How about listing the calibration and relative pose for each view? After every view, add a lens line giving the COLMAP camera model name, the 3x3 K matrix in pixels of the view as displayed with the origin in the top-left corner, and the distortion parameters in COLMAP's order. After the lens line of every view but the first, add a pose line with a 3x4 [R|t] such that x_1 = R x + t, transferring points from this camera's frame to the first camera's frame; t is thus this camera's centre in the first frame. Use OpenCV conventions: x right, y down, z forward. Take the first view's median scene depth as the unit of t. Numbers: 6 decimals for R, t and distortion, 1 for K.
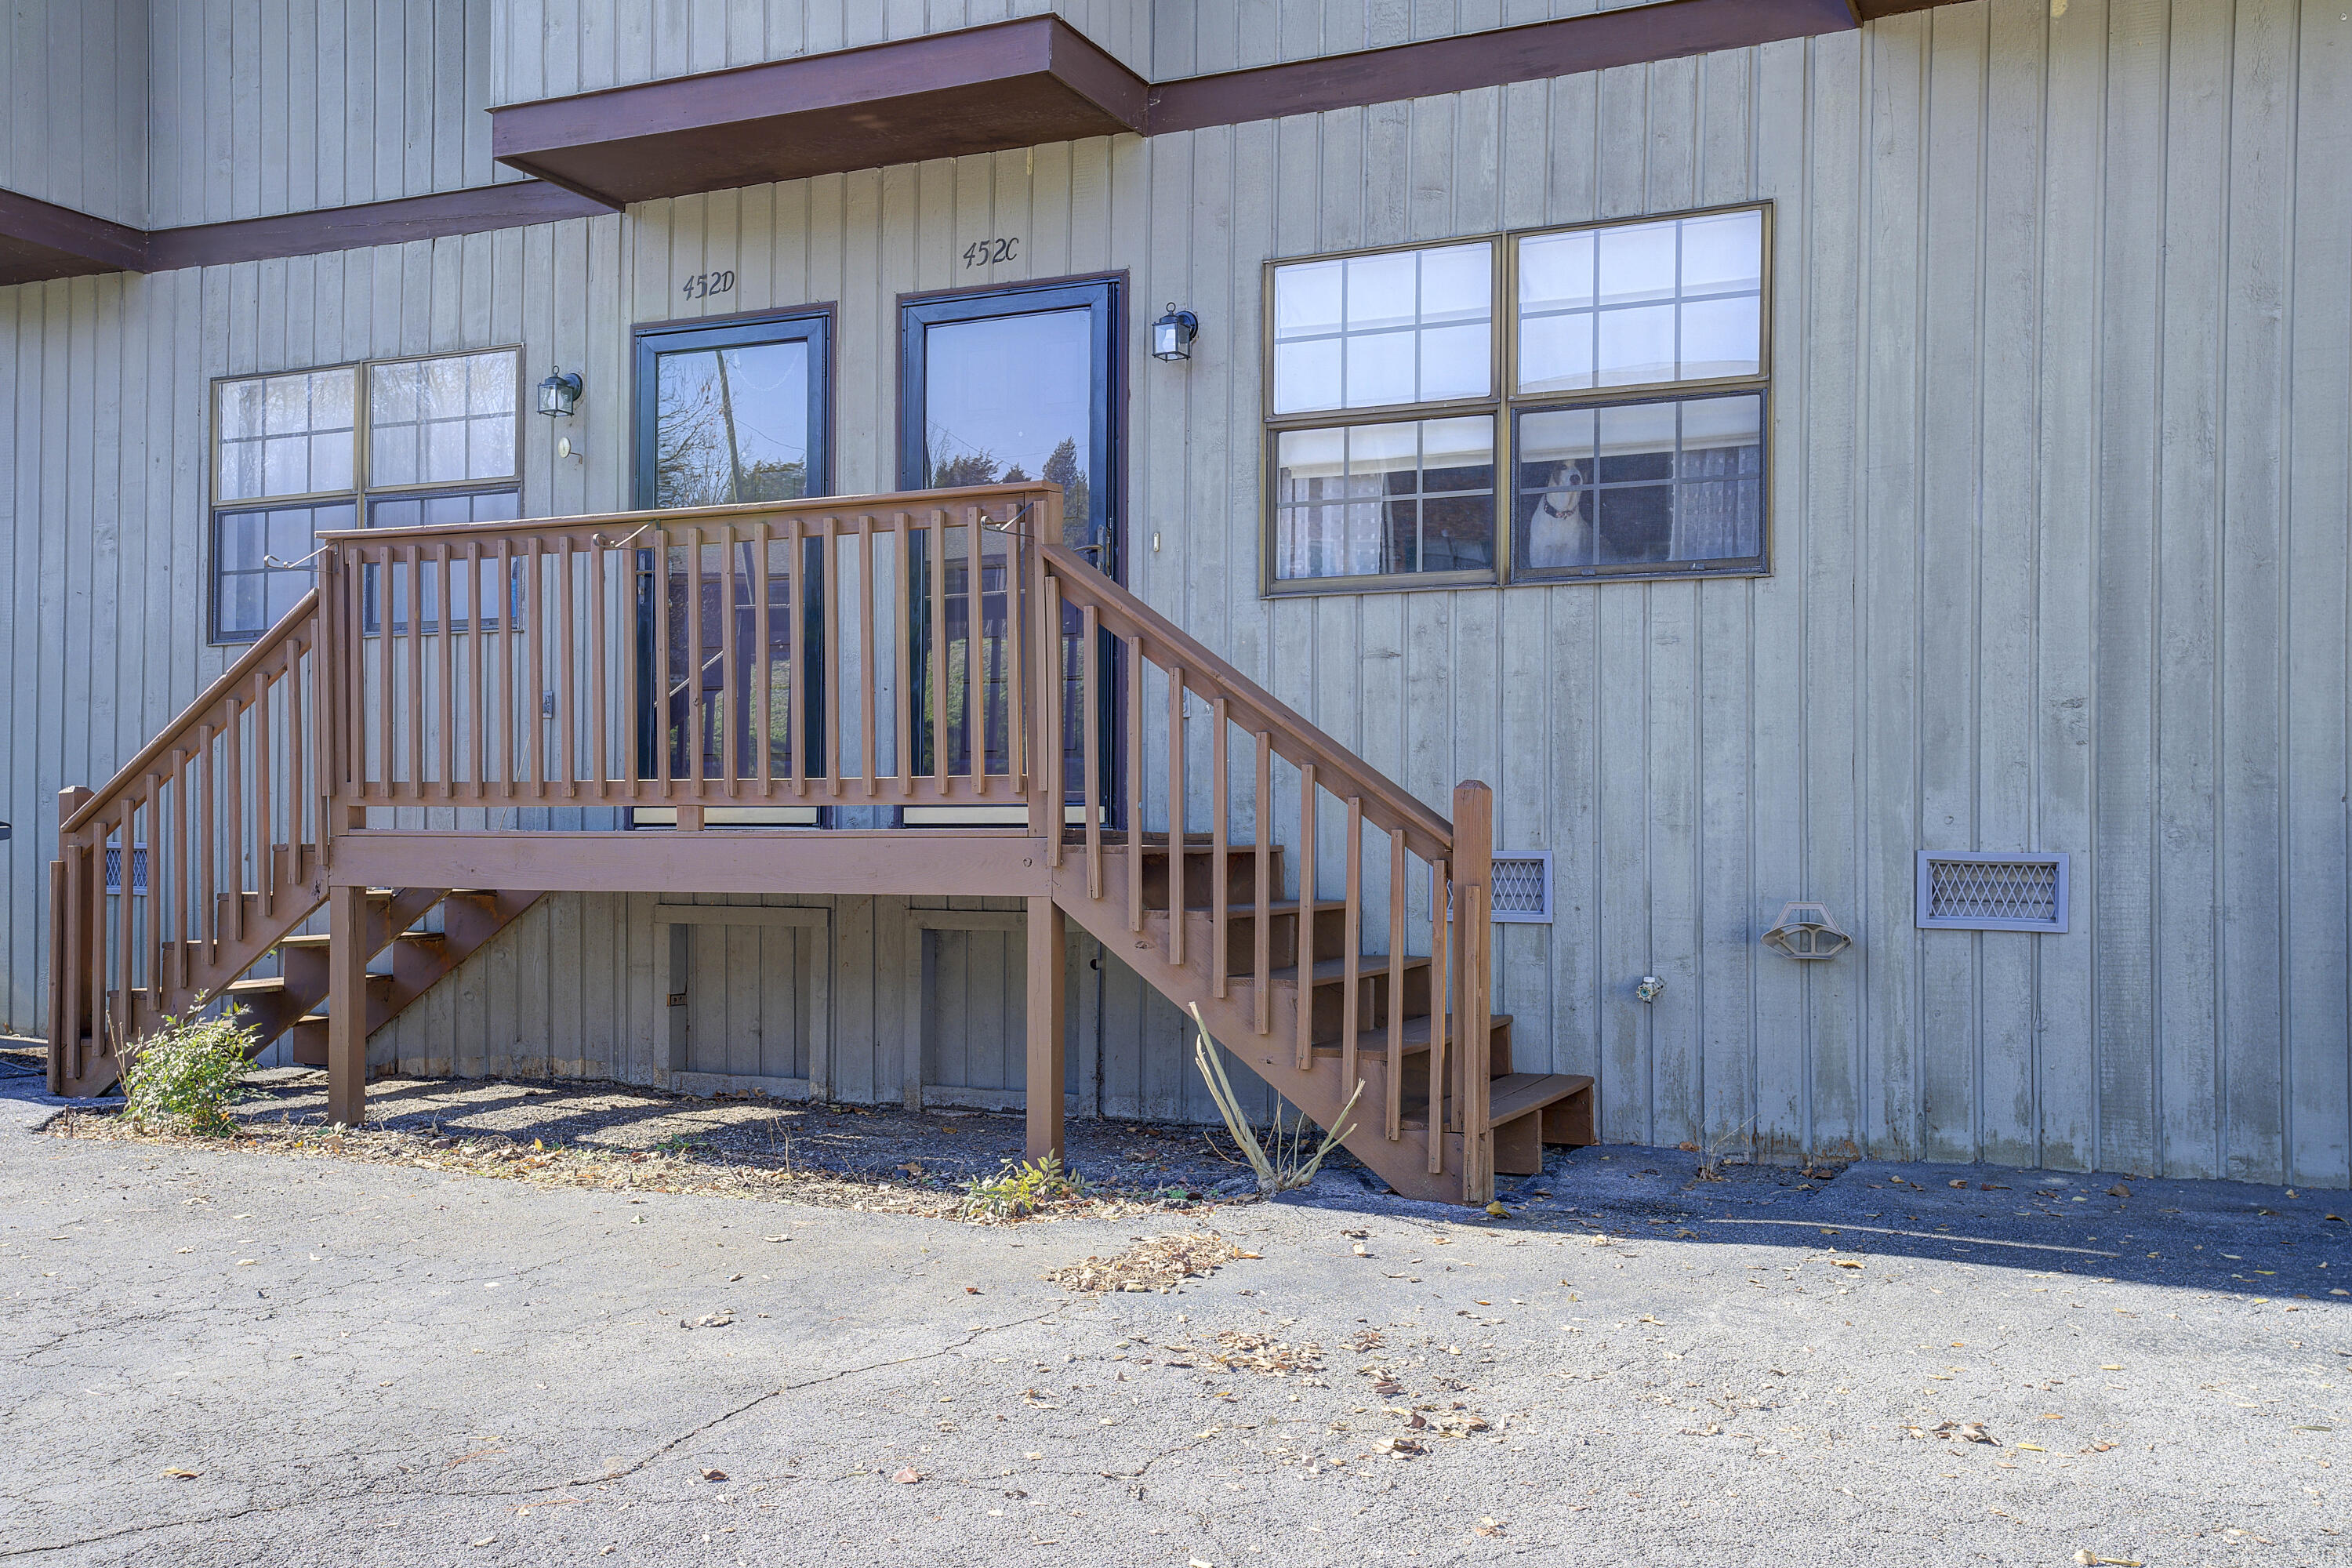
lens RADIAL K [[2235.8, 0, 1175.2], [0, 2235.8, 796.8], [0, 0, 1]] dist [0.080738, 0.000000]
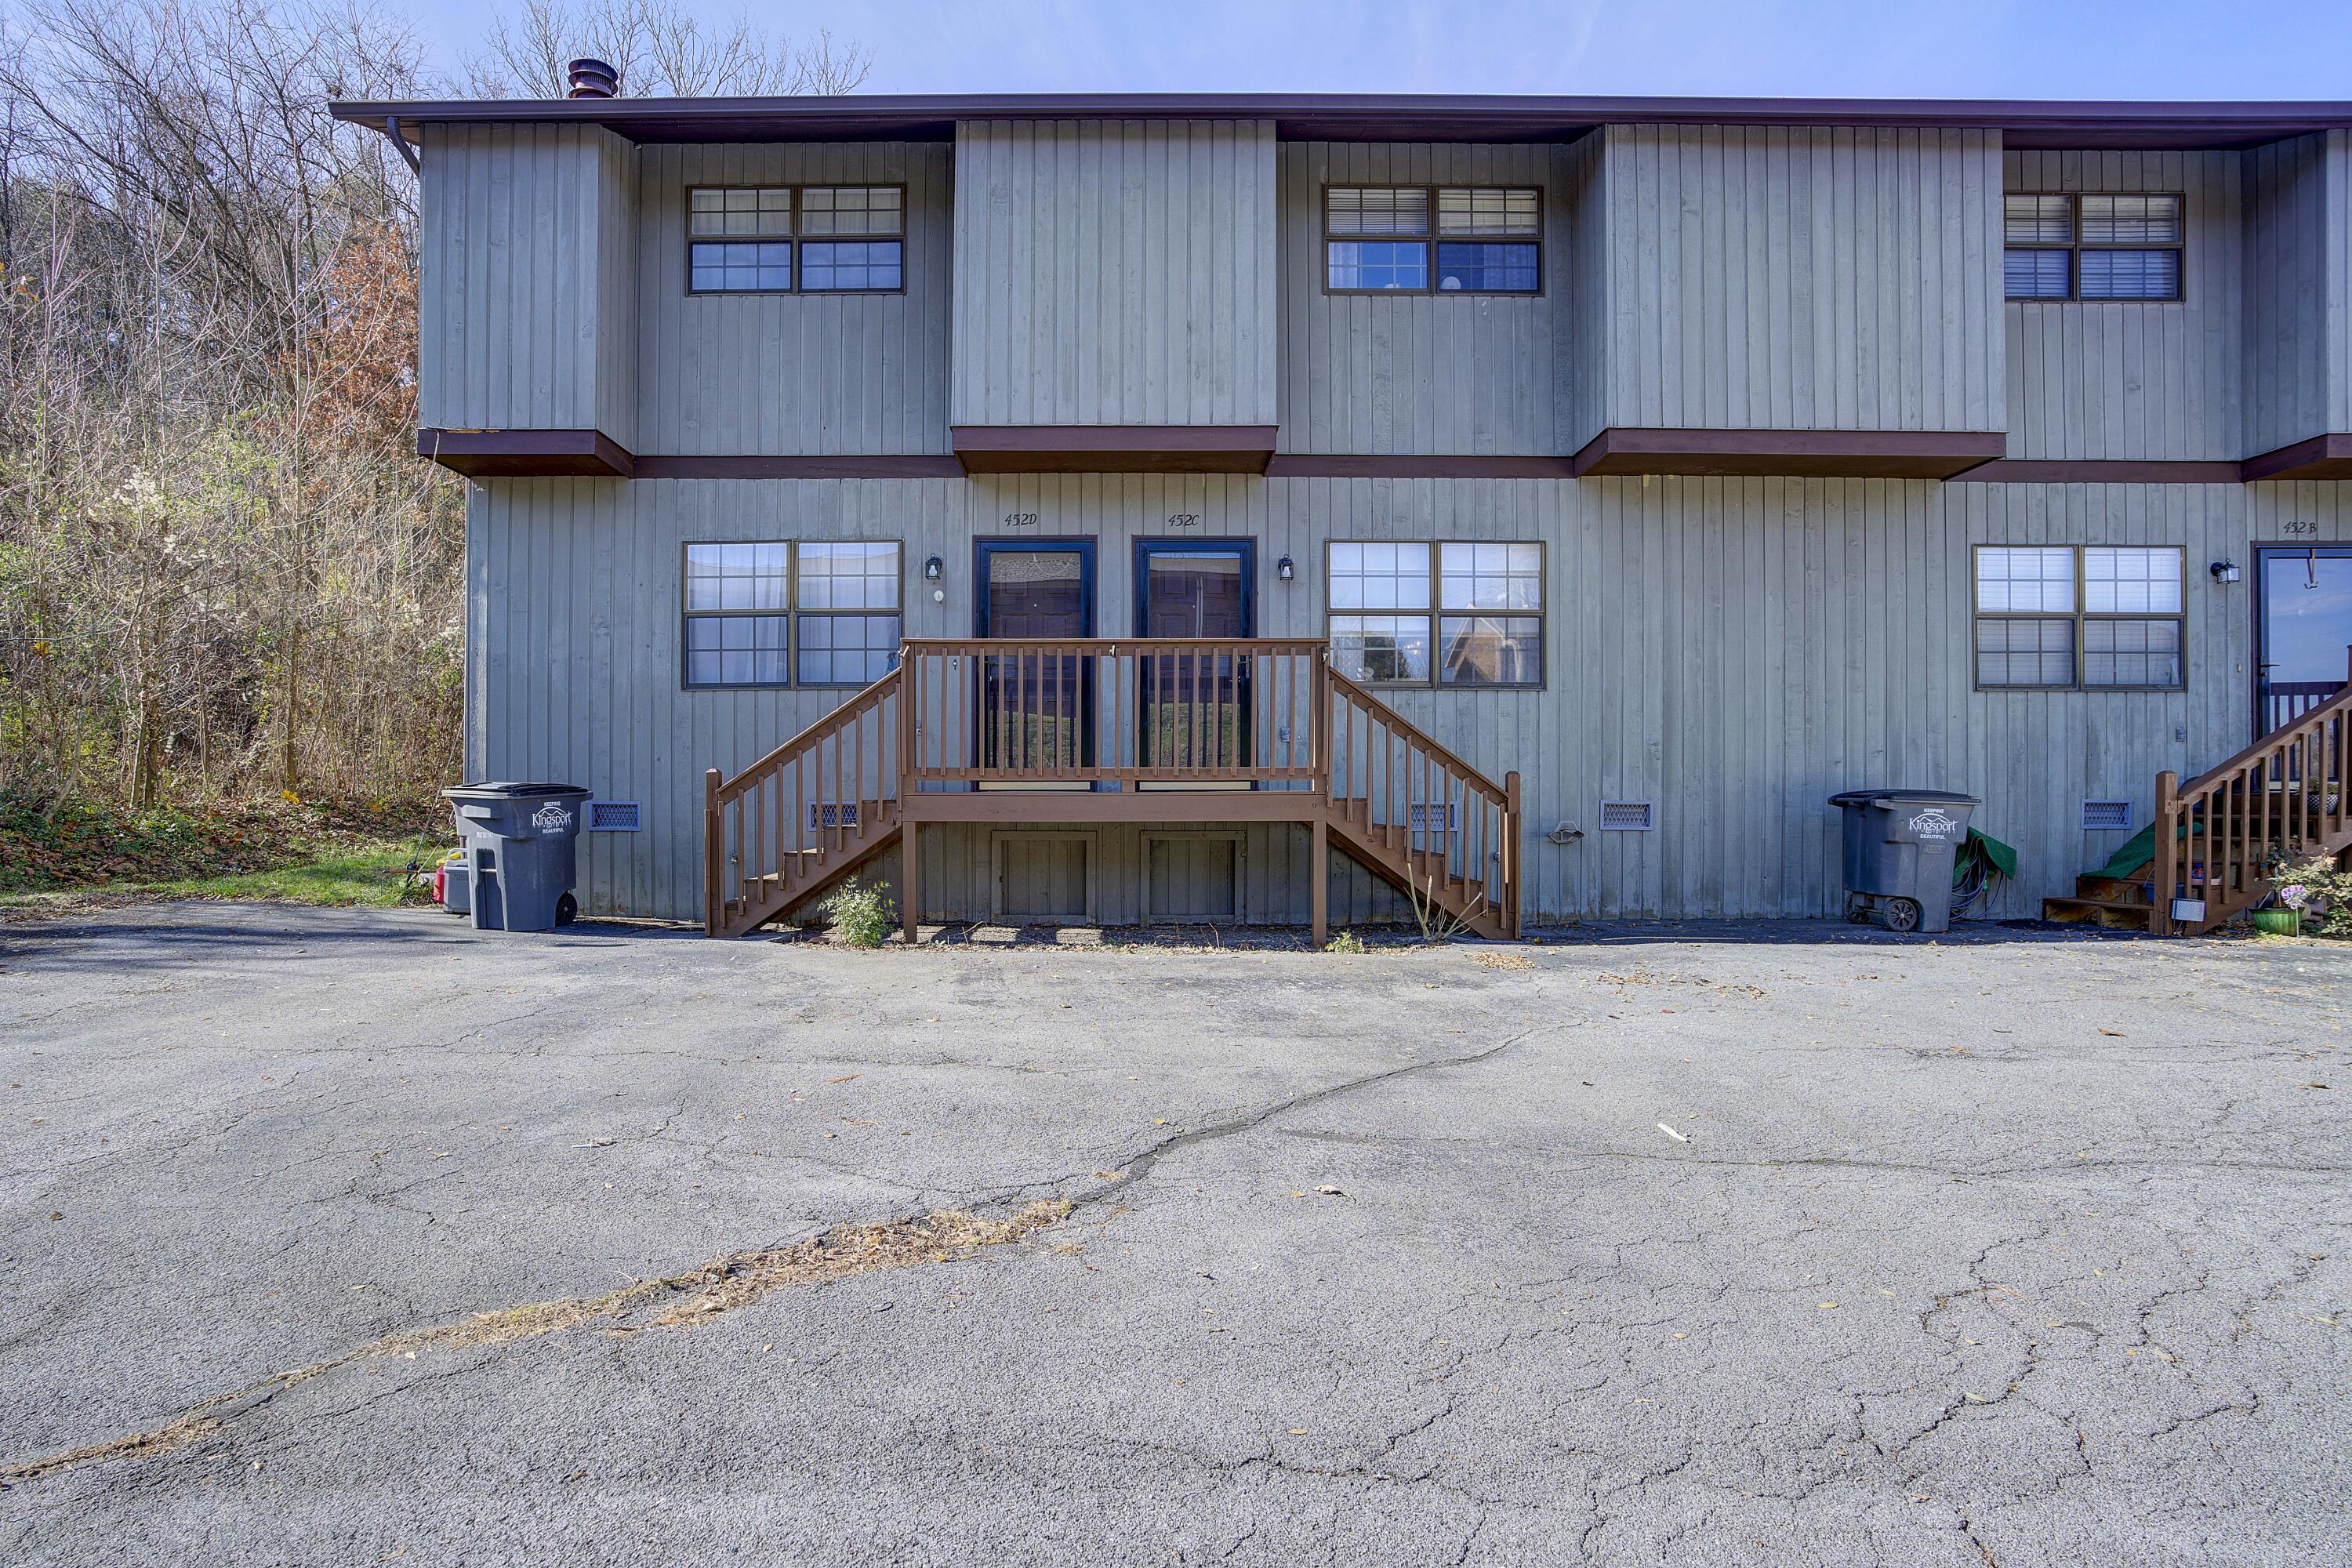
lens RADIAL K [[910.9, 0, 1176.2], [0, 910.9, 800.0], [0, 0, 1]] dist [-0.018374, 0.000264]
pose [[0.902457, -0.005380, 0.430746, -0.504346], [-0.005005, 0.999724, 0.022972, 0.002081], [-0.430751, -0.022887, 0.902181, 0.244445]]
